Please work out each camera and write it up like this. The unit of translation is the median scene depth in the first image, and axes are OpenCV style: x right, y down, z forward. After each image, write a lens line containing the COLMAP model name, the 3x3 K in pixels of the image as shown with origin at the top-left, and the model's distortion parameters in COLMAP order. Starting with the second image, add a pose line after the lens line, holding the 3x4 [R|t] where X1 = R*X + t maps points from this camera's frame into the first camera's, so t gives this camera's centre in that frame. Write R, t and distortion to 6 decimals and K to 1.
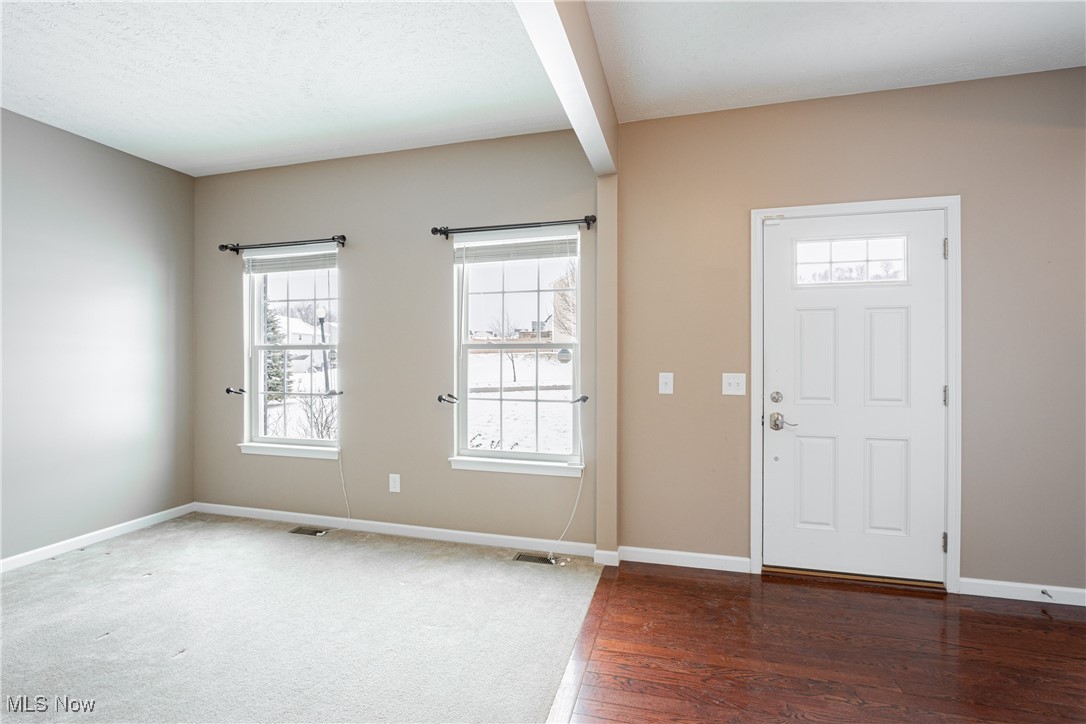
lens RADIAL K [[509.4, 0, 540.2], [0, 509.4, 353.8], [0, 0, 1]] dist [-0.012746, 0.000429]
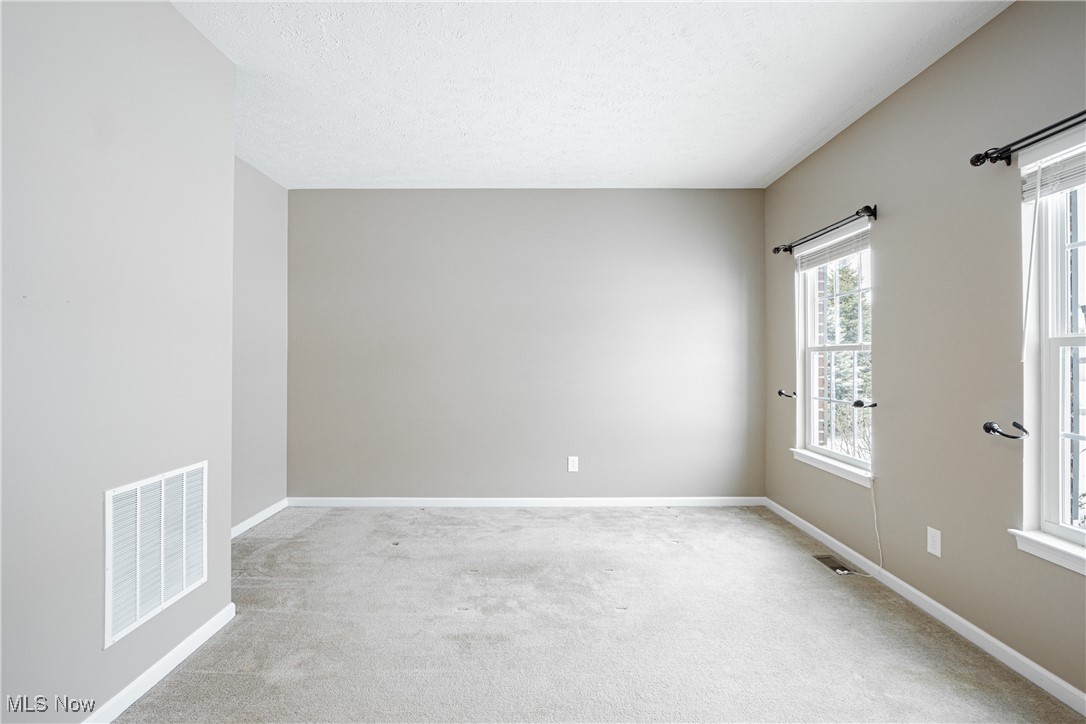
lens RADIAL K [[509.4, 0, 540.2], [0, 509.4, 353.8], [0, 0, 1]] dist [-0.012746, 0.000429]
pose [[0.271571, -0.005865, -0.962401, 0.232762], [0.002375, 0.999982, -0.005424, 0.000278], [0.962416, -0.000813, 0.271580, 0.296633]]
